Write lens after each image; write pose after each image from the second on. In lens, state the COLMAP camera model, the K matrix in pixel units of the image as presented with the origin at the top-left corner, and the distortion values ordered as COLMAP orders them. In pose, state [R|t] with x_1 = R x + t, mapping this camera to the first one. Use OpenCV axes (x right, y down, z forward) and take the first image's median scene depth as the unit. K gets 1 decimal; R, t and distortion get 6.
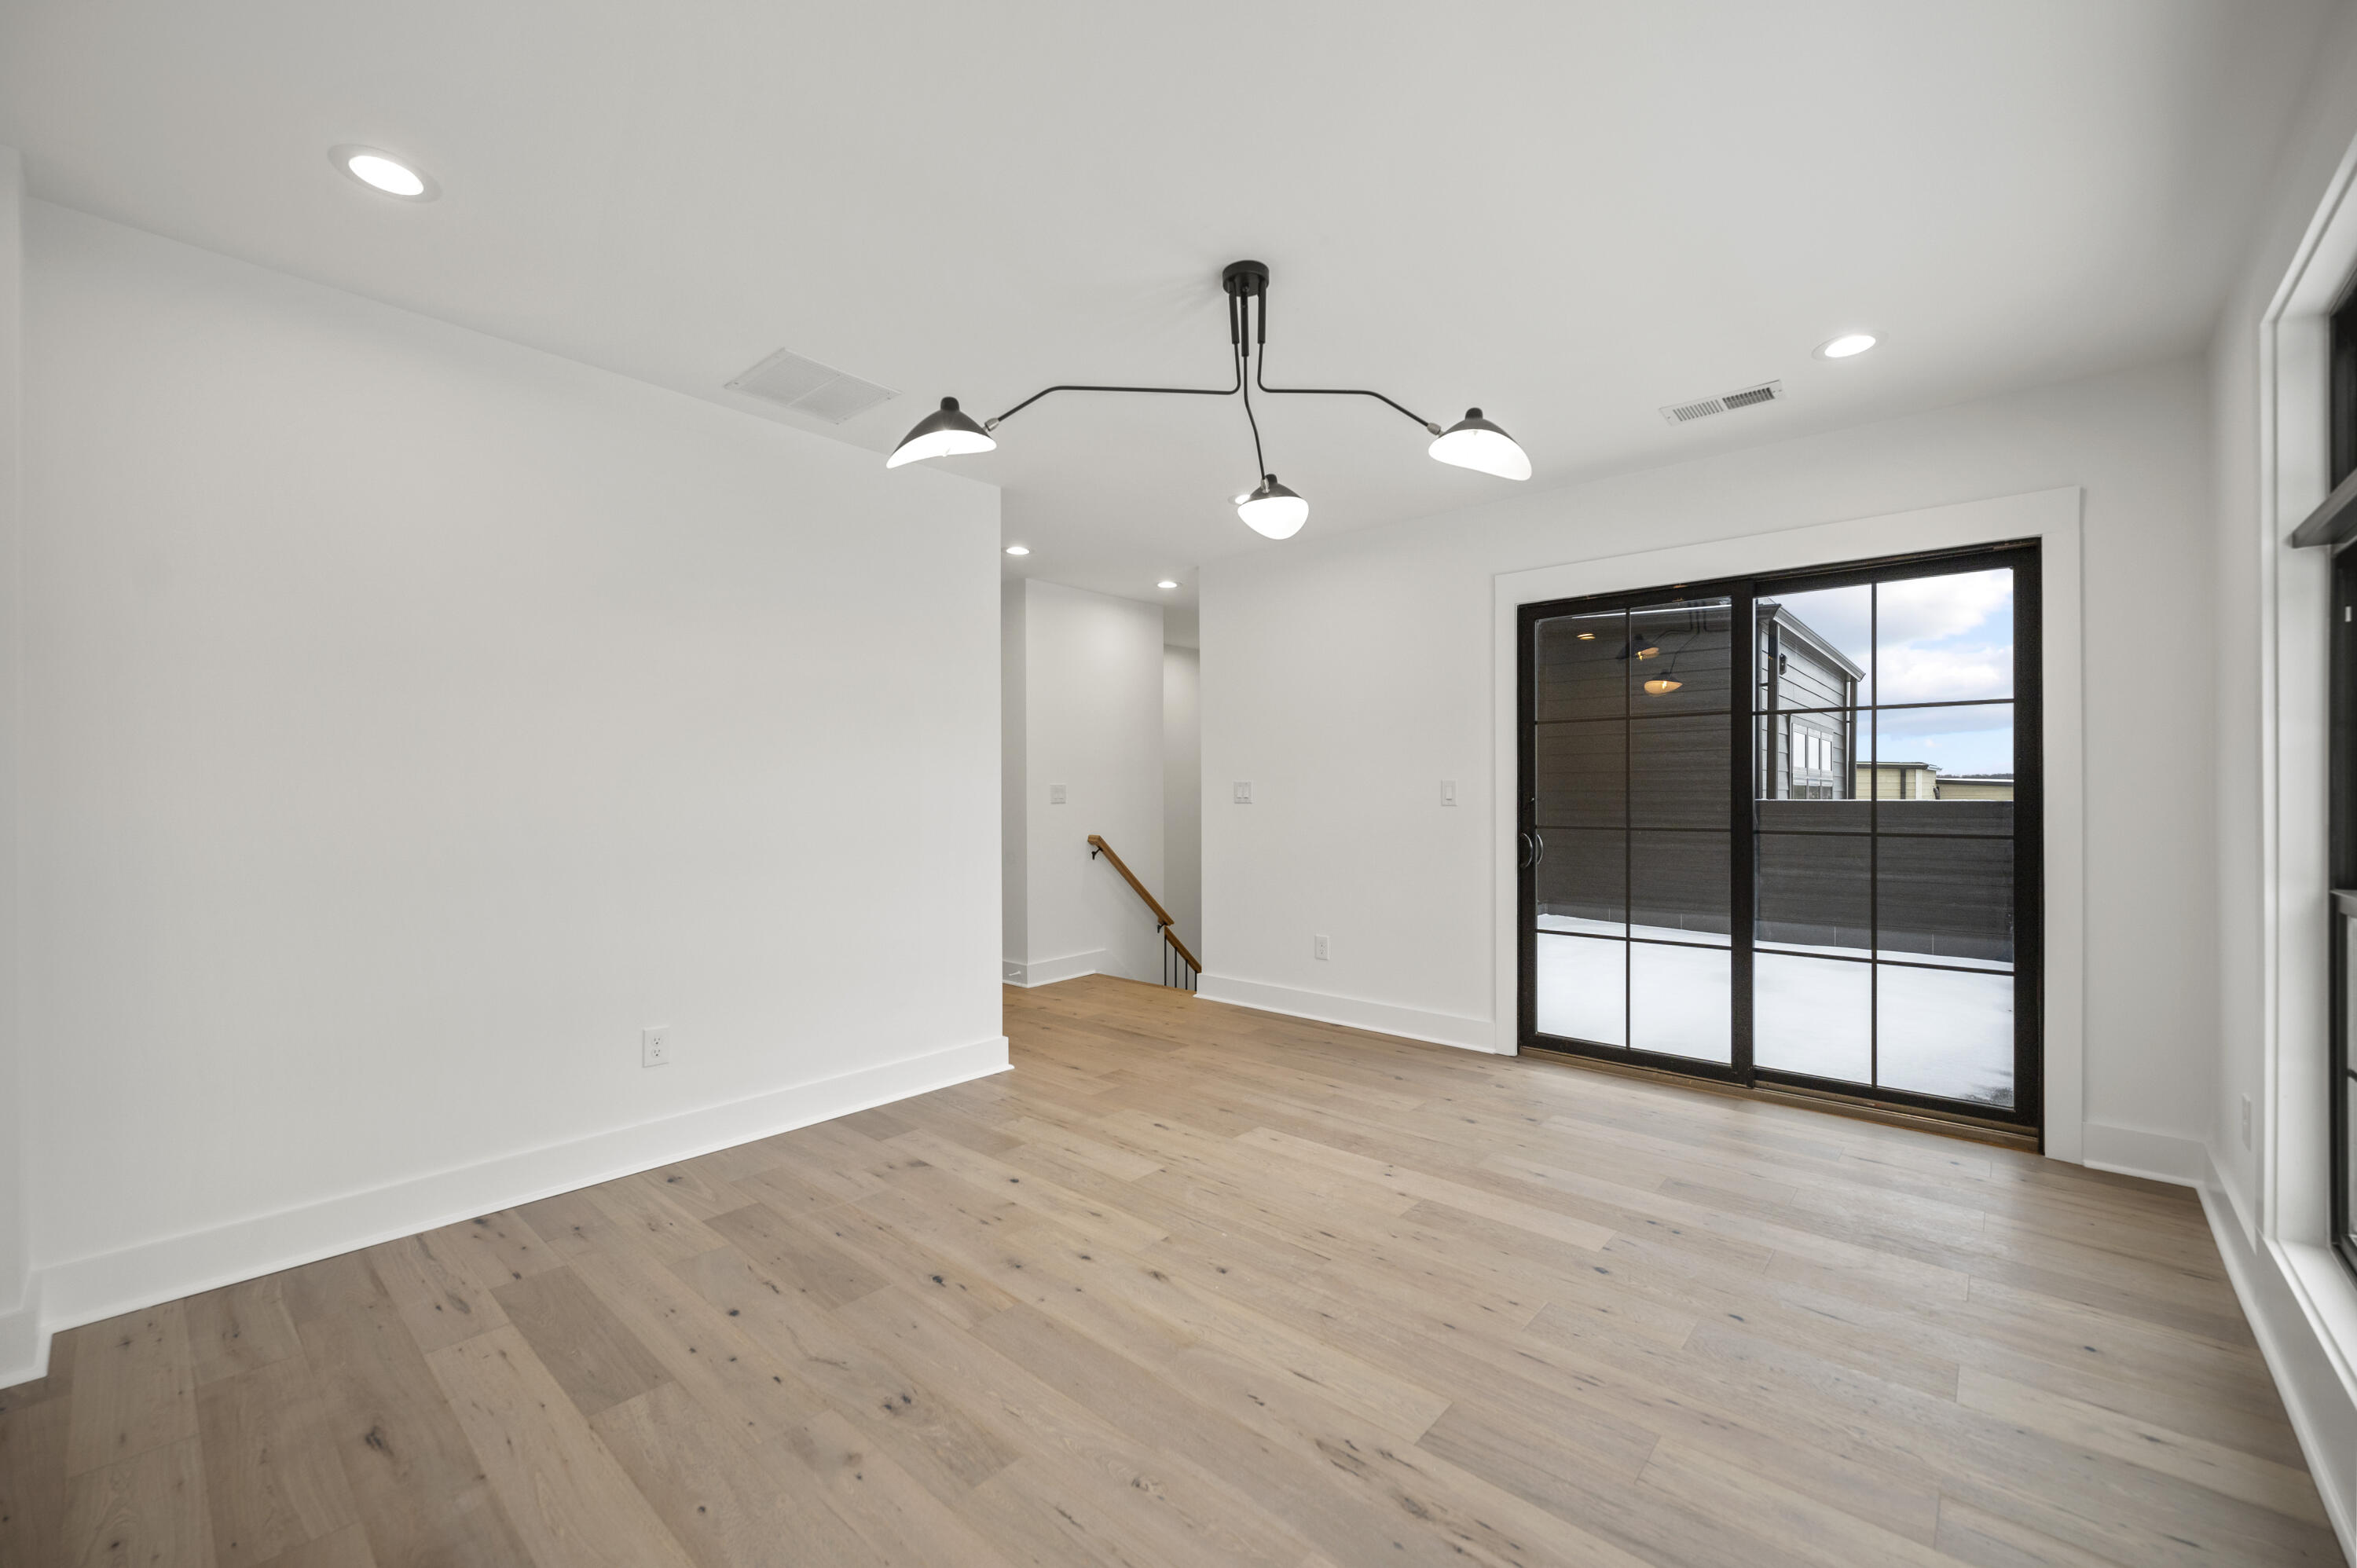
lens RADIAL K [[946.3, 0, 1172.6], [0, 946.3, 785.1], [0, 0, 1]] dist [-0.002043, -0.000147]
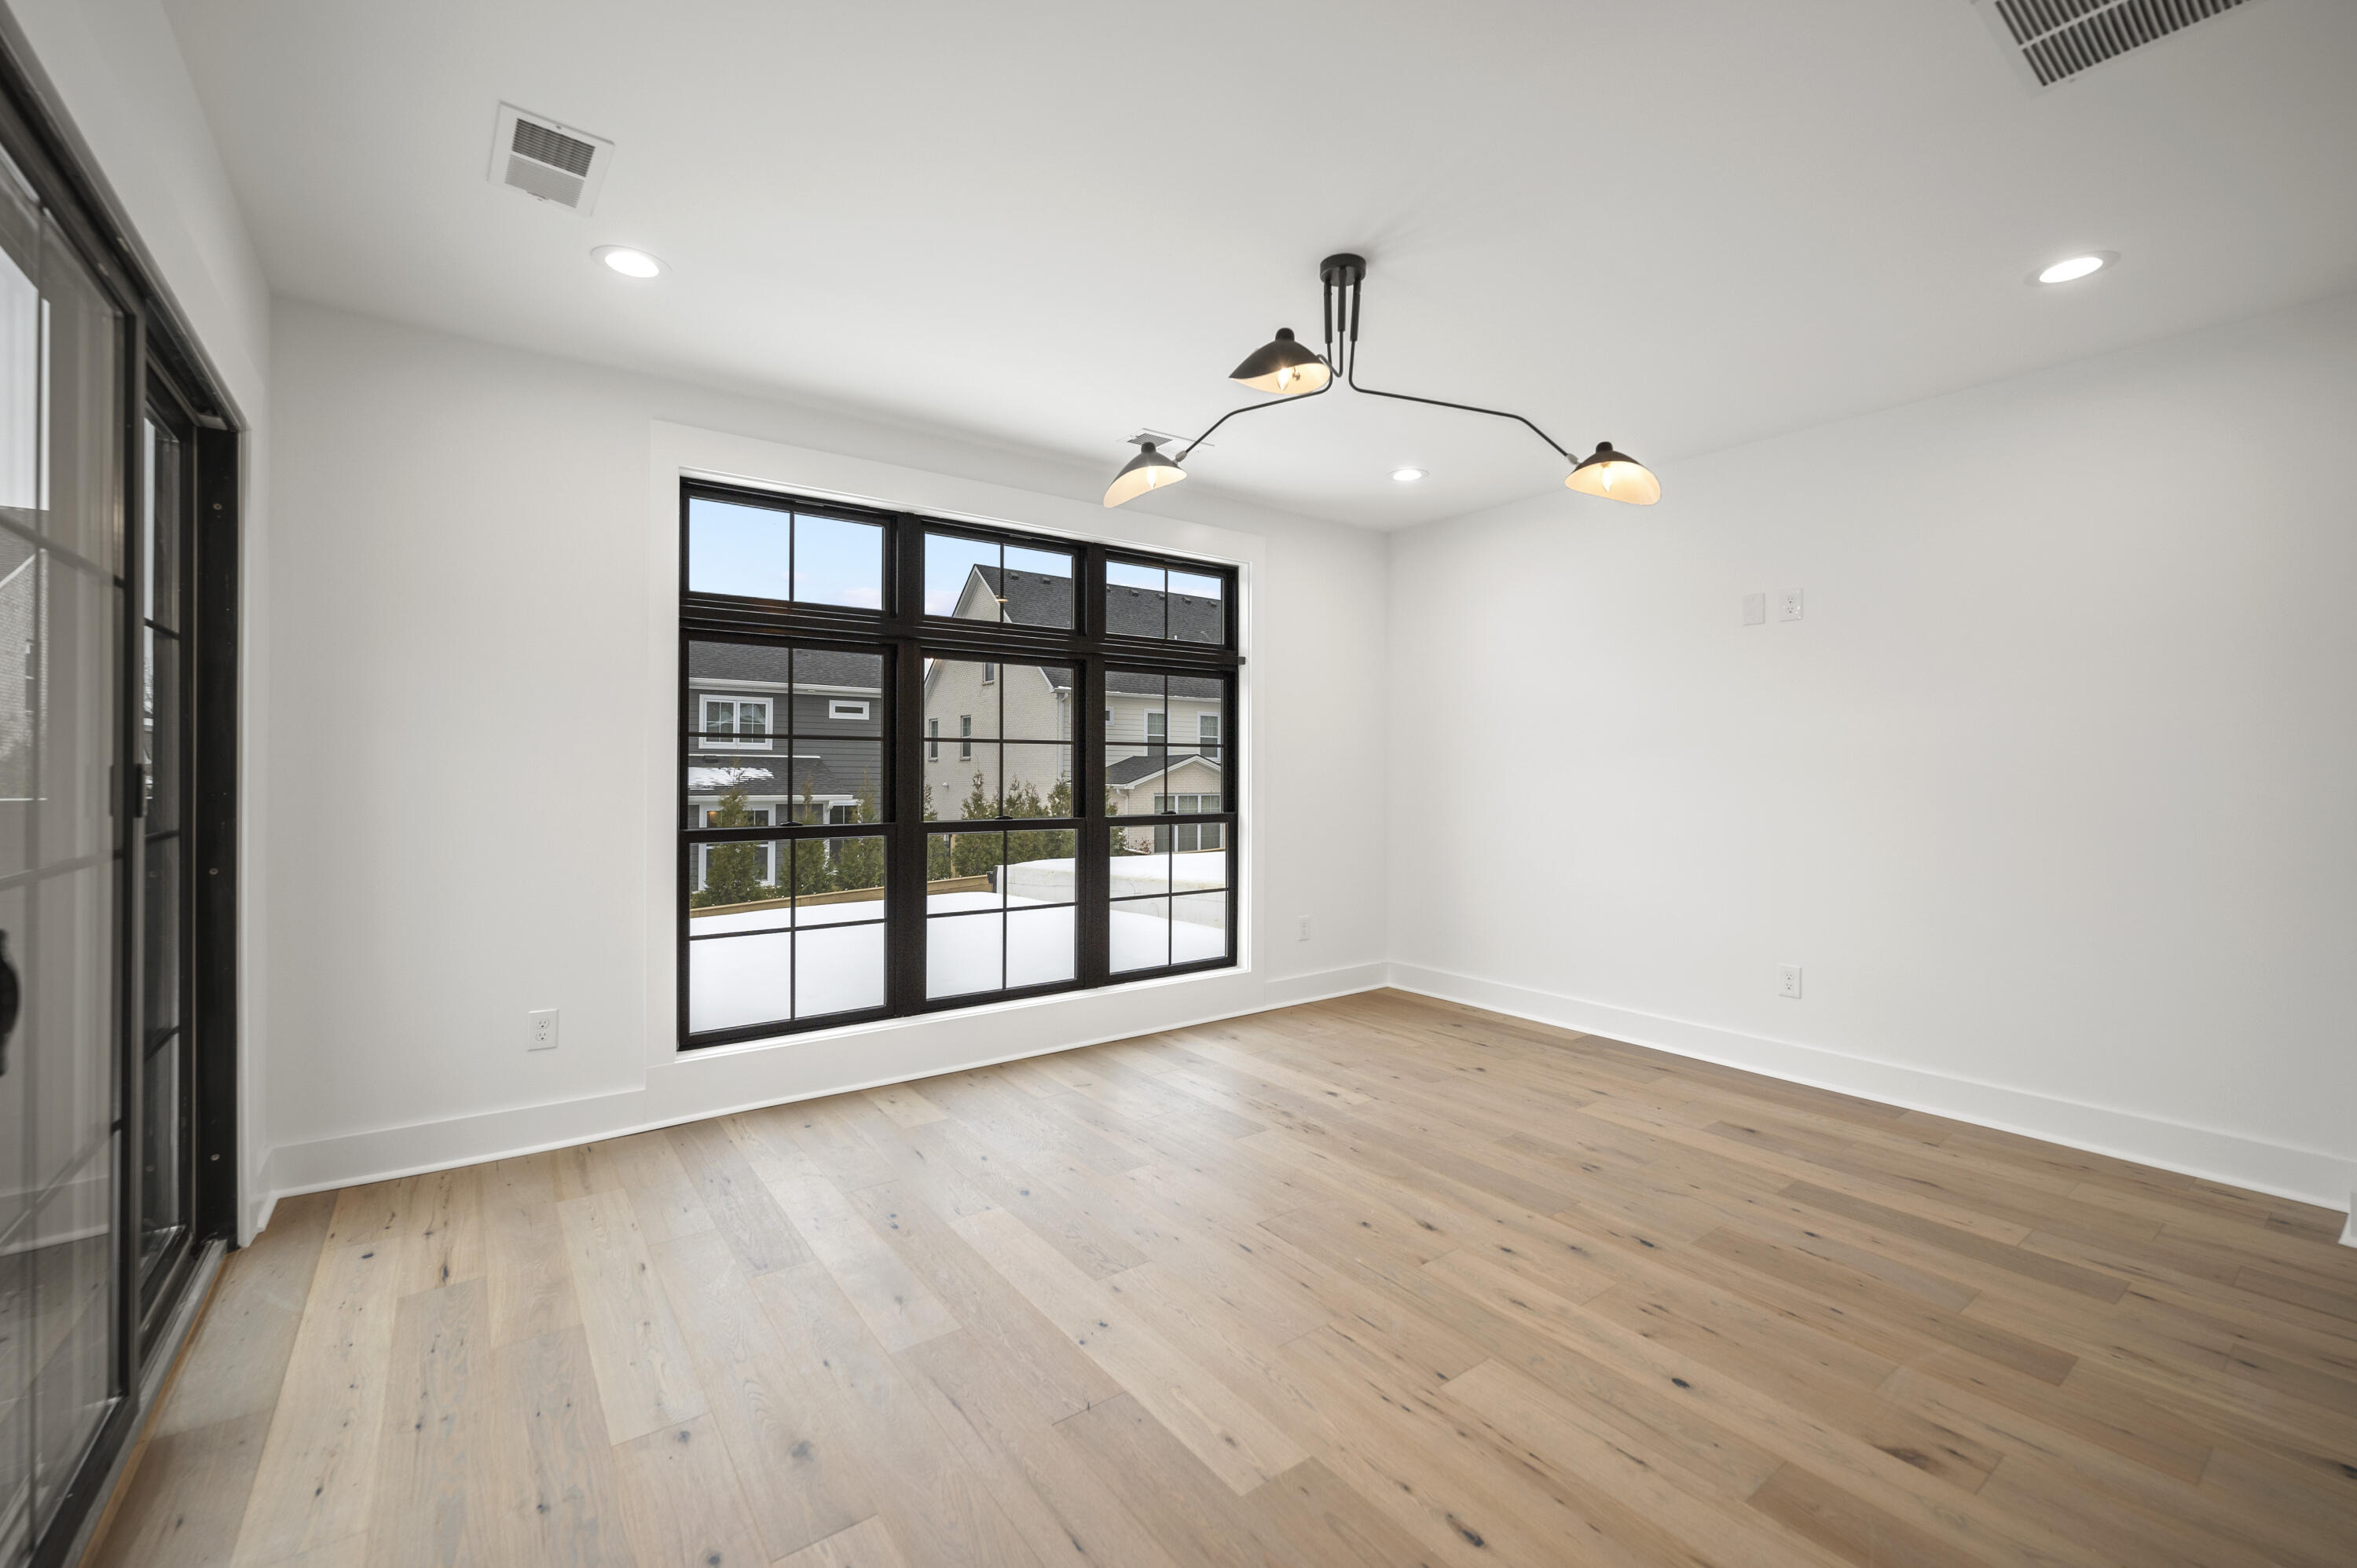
lens RADIAL K [[1015.5, 0, 1193.7], [0, 1015.5, 782.1], [0, 0, 1]] dist [0.000688, 0.000072]
pose [[-0.984520, -0.003419, 0.175239, 0.042348], [-0.003662, 0.999993, -0.001067, 0.022653], [-0.175234, -0.001693, -0.984525, 2.050474]]
